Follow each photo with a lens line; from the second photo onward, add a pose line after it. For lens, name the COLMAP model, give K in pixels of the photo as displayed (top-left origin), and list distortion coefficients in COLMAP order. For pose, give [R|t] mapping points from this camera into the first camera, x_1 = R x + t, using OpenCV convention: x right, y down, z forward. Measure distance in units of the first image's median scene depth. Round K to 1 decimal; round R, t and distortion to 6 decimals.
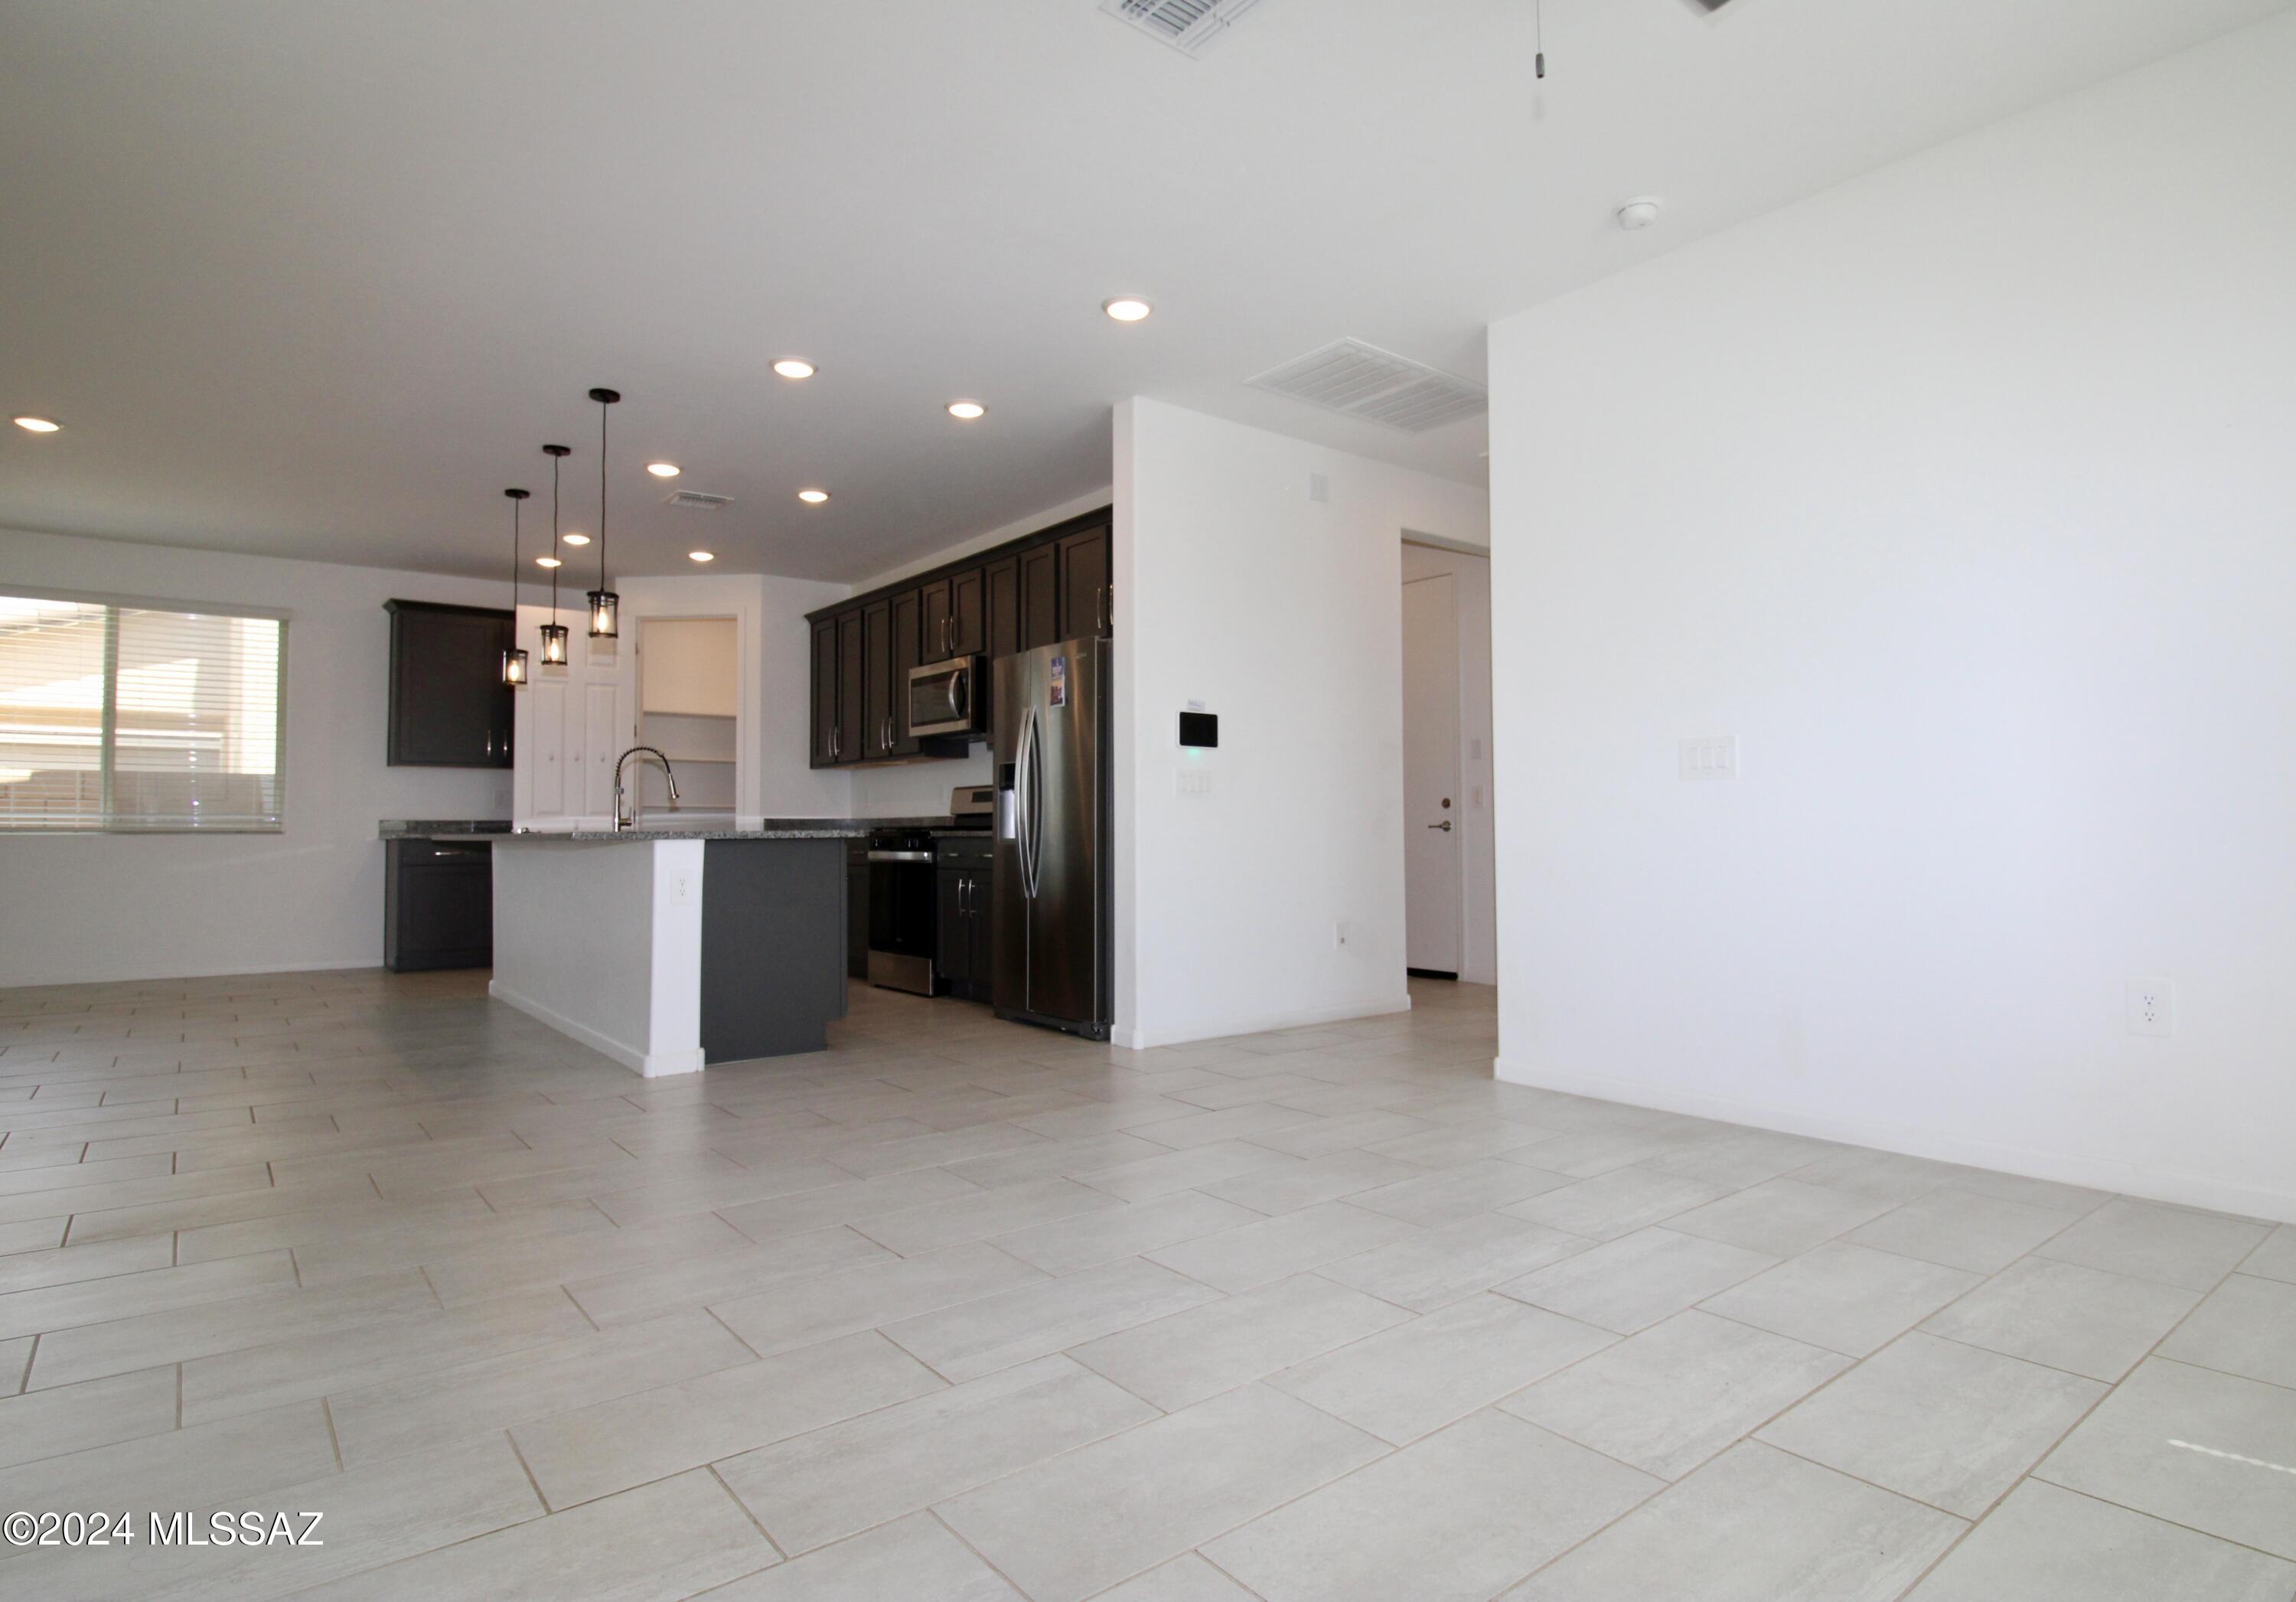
lens RADIAL K [[1233.3, 0, 1197.3], [0, 1233.3, 798.7], [0, 0, 1]] dist [0.001210, 0.000004]
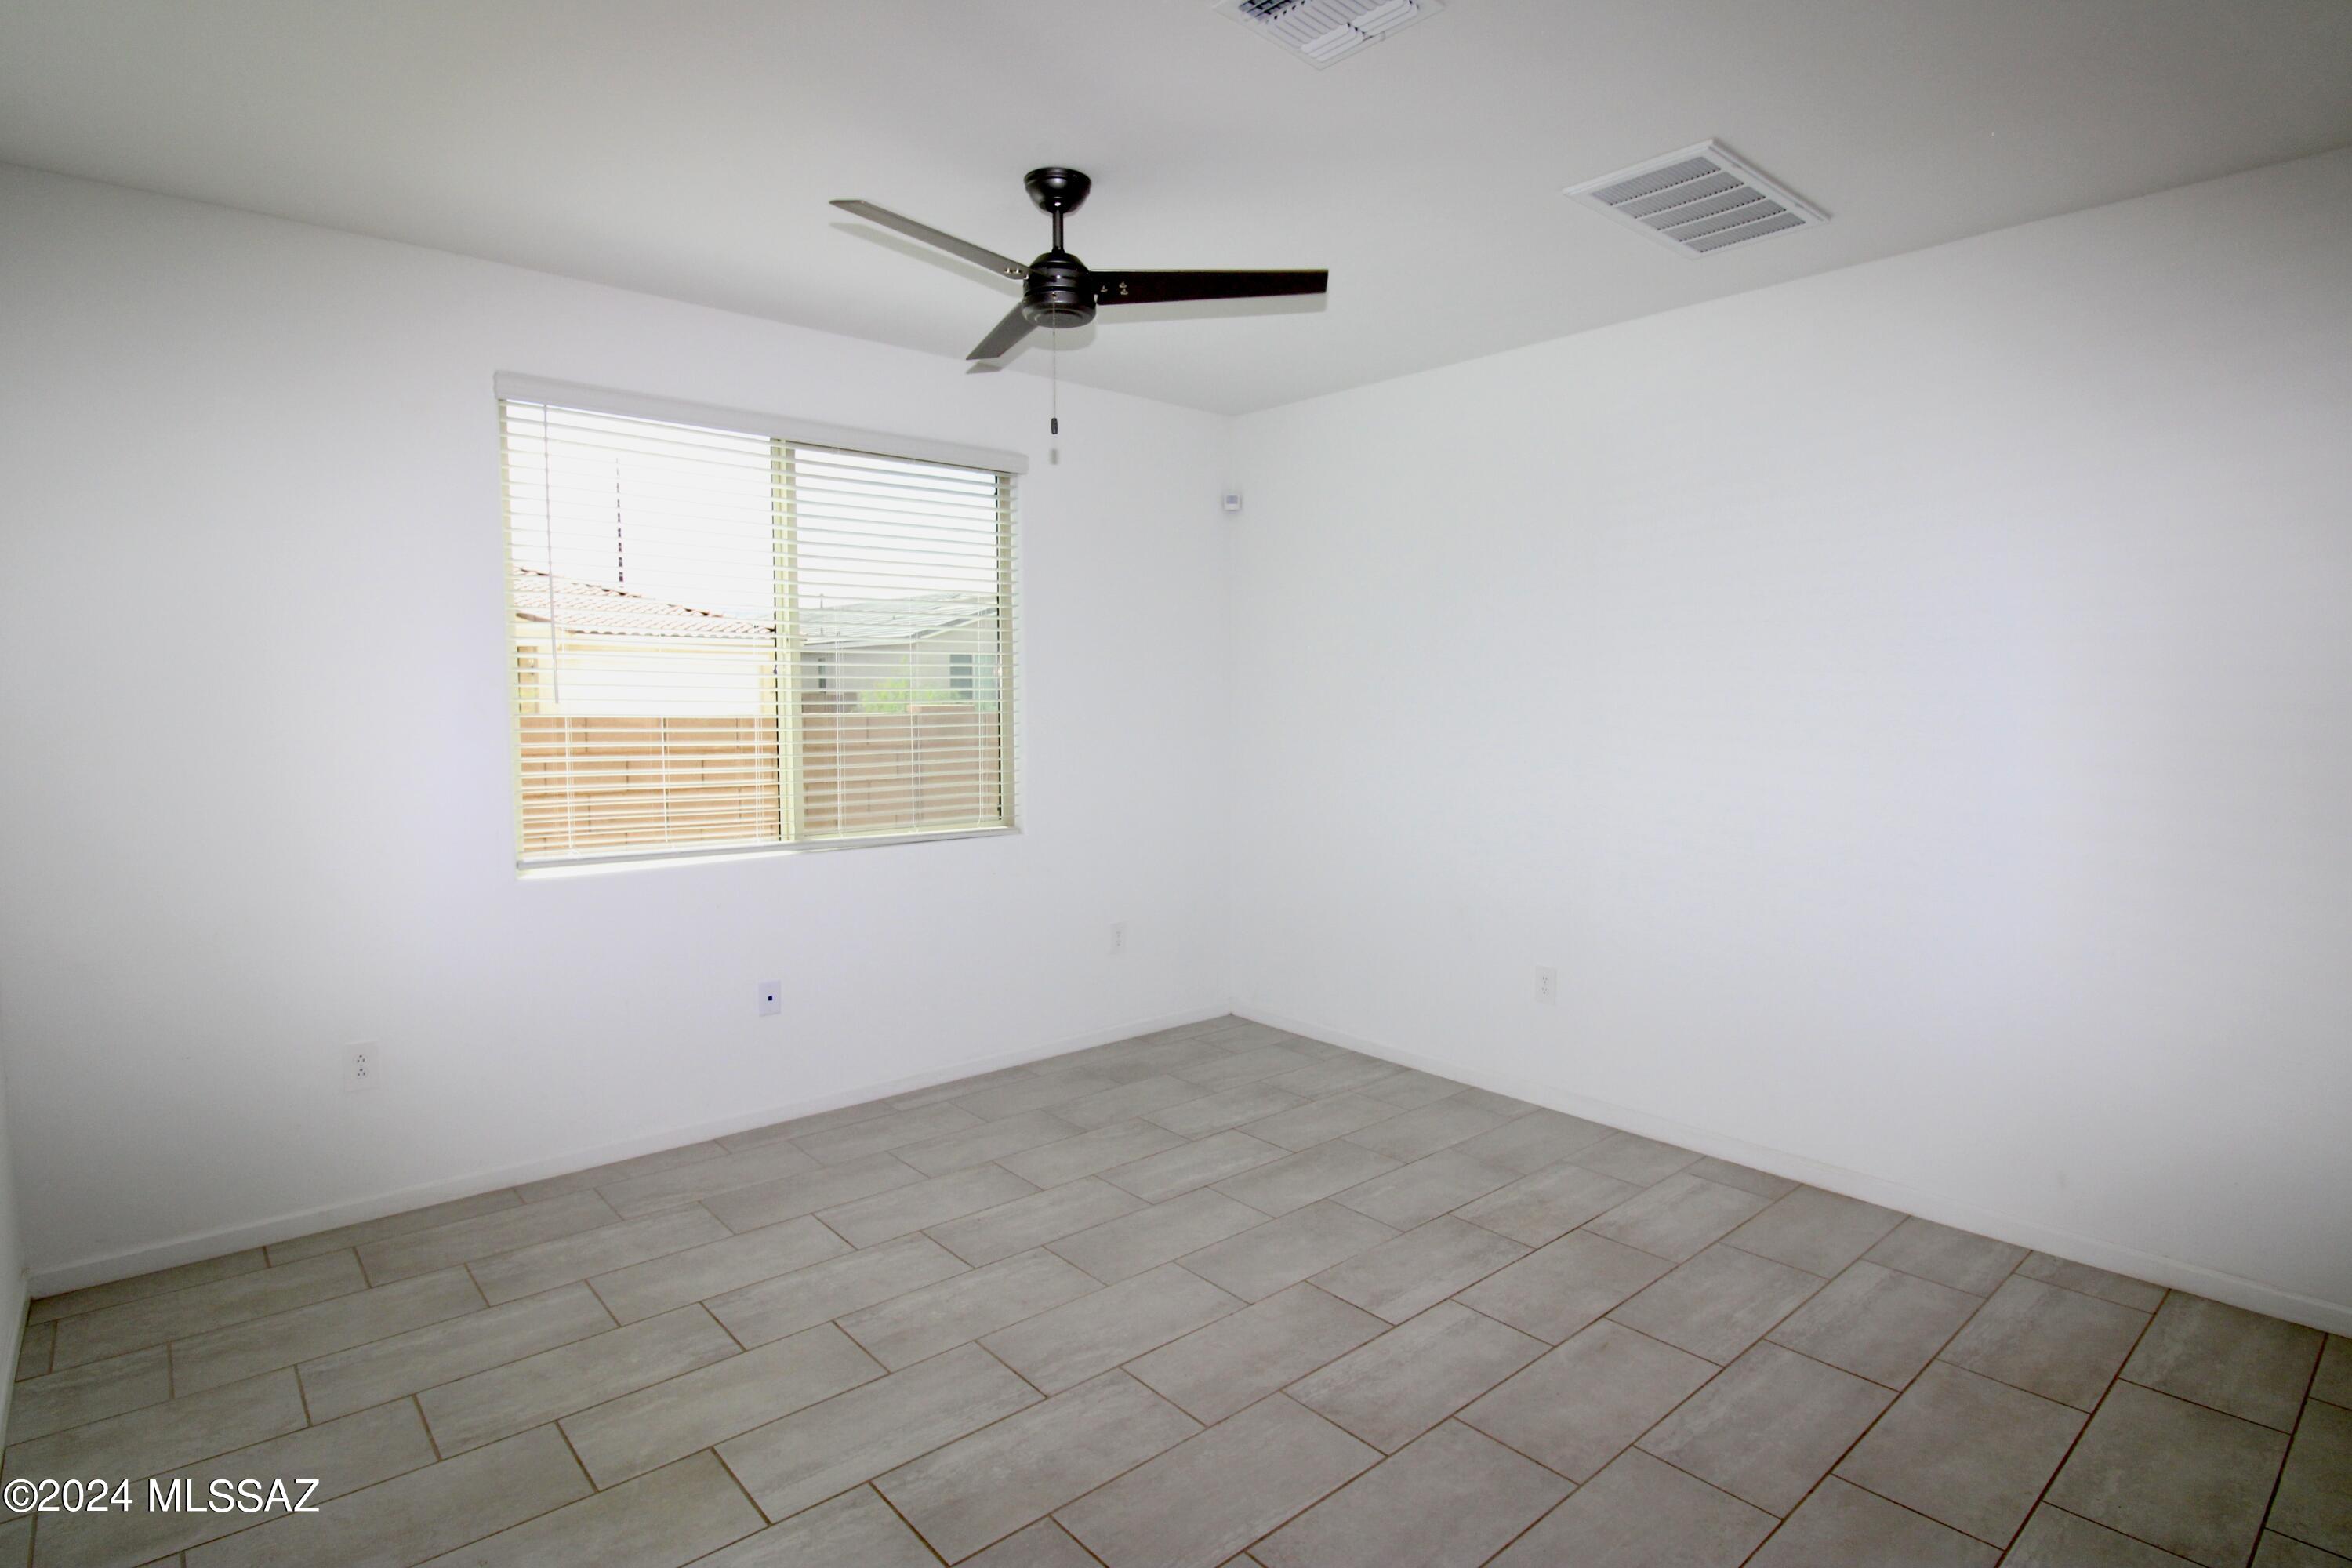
lens RADIAL K [[1206.4, 0, 1207.8], [0, 1206.4, 762.2], [0, 0, 1]] dist [-0.003055, -0.007159]
pose [[-0.999335, 0.007953, -0.035592, 0.149010], [0.007120, 0.999699, 0.023468, -0.227086], [0.035768, 0.023199, -0.999091, 2.450687]]
